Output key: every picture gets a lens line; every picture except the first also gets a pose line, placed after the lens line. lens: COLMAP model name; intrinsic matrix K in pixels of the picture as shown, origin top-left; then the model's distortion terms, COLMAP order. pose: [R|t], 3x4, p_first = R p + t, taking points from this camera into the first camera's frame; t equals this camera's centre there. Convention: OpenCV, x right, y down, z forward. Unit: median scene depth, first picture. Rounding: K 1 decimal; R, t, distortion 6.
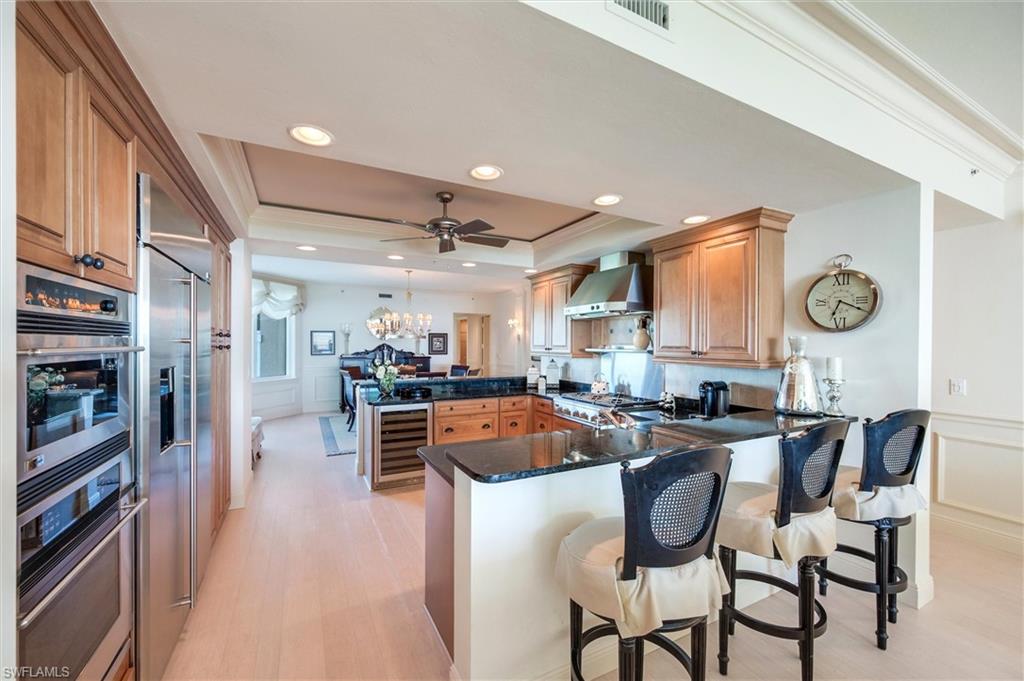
lens RADIAL K [[402.3, 0, 506.0], [0, 402.3, 343.8], [0, 0, 1]] dist [-0.002544, -0.000132]
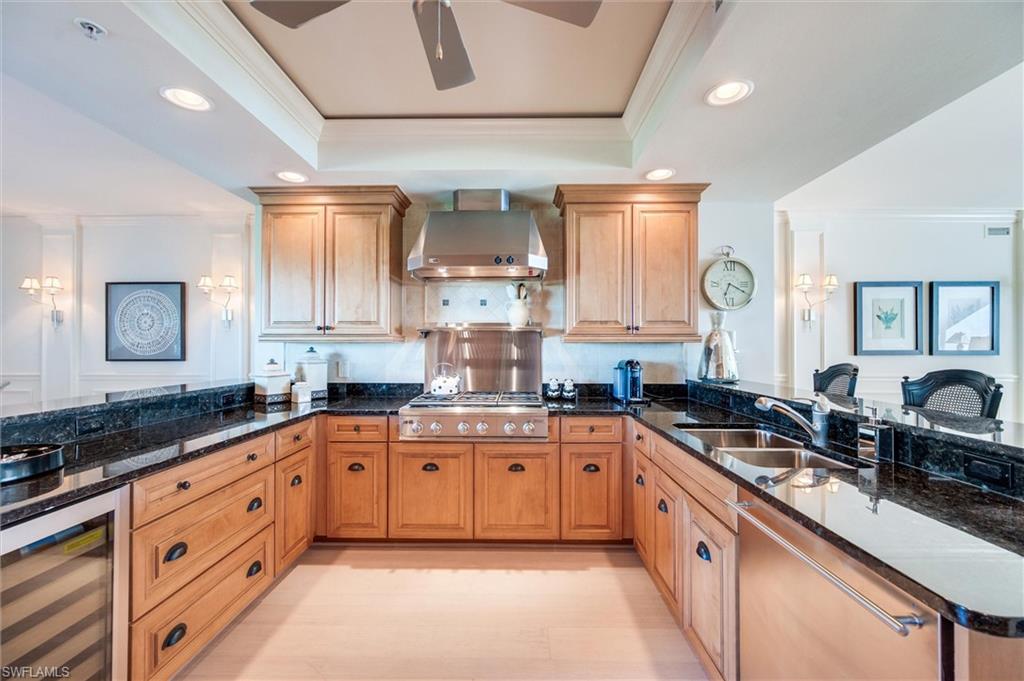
lens RADIAL K [[402.3, 0, 511.4], [0, 402.3, 342.7], [0, 0, 1]] dist [-0.002544, -0.000132]
pose [[0.470499, 0.000494, 0.882400, -0.351316], [0.002099, 0.999996, -0.001680, 0.046092], [-0.882398, 0.002643, 0.470497, 0.678913]]
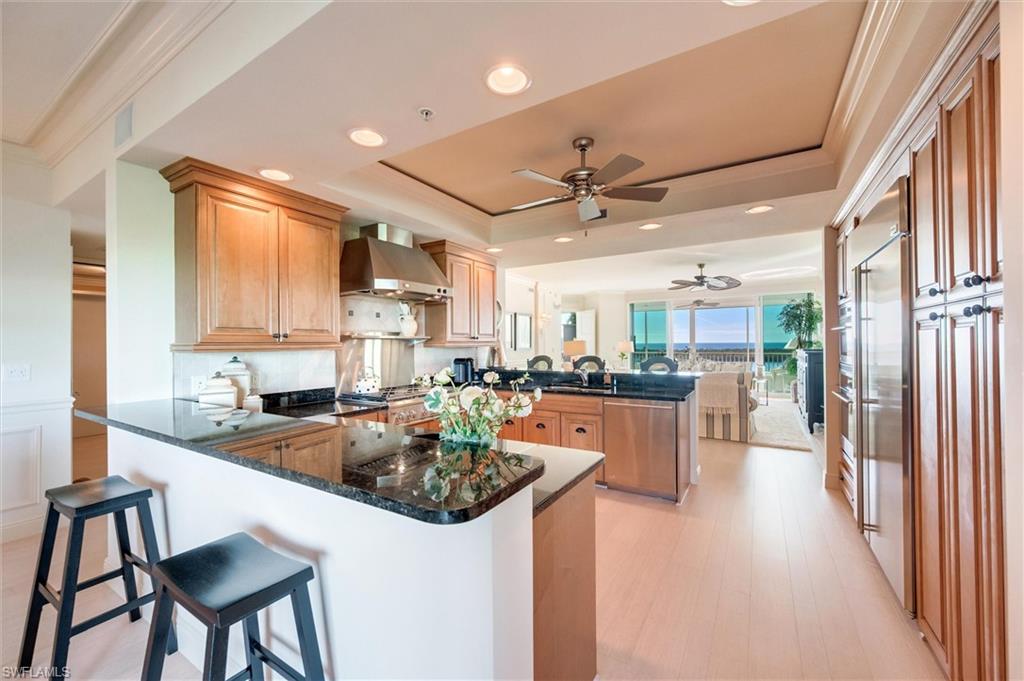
lens RADIAL K [[402.3, 0, 514.6], [0, 402.3, 338.7], [0, 0, 1]] dist [-0.002544, -0.000132]
pose [[-0.524418, 0.007585, 0.851427, -0.669959], [0.004560, 0.999971, -0.006099, 0.028759], [-0.851449, 0.000684, -0.524437, 1.347104]]
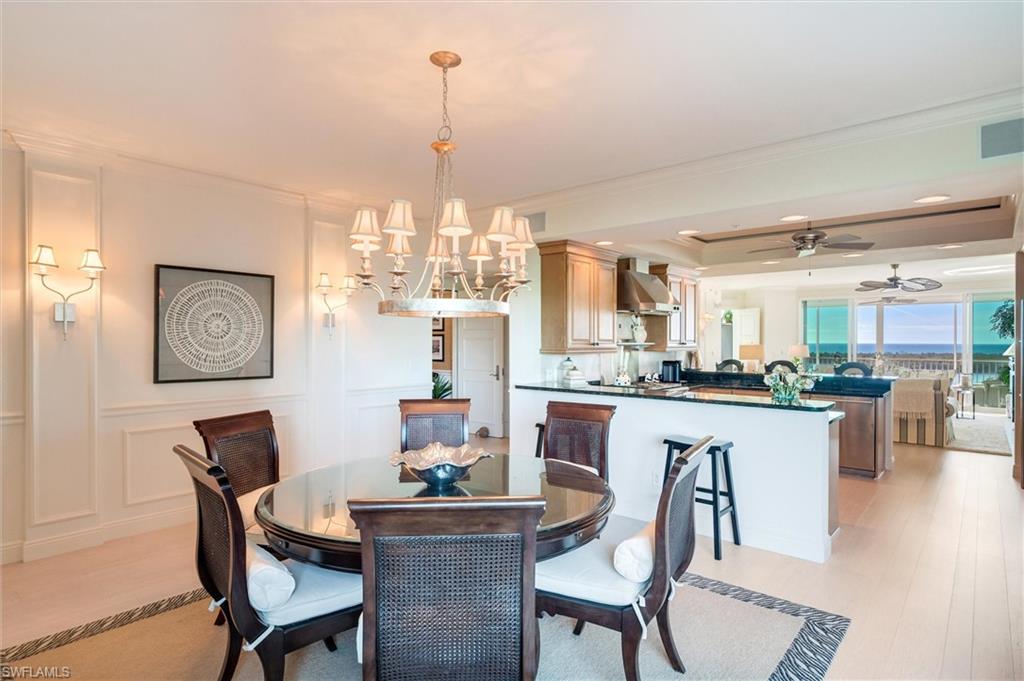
lens RADIAL K [[534.4, 0, 514.1], [0, 534.4, 338.7], [0, 0, 1]] dist [-0.003244, -0.003256]
pose [[-0.367193, -0.003073, 0.930140, -1.103276], [-0.004373, 0.999989, 0.001577, 0.002016], [-0.930134, -0.003488, -0.367203, 2.046391]]
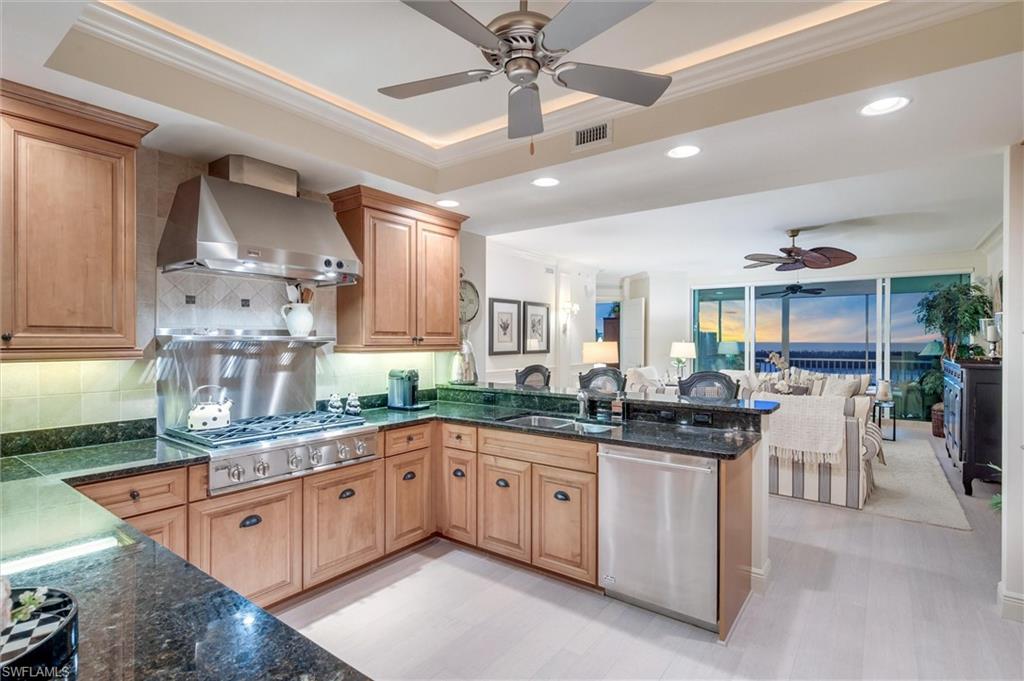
lens RADIAL K [[490.8, 0, 511.9], [0, 490.8, 344.4], [0, 0, 1]] dist [-0.002567, -0.000652]
pose [[-0.436148, -0.014897, 0.899751, -0.529270], [-0.004320, 0.999886, 0.014461, 0.014801], [-0.899864, 0.002420, -0.436163, 1.075005]]
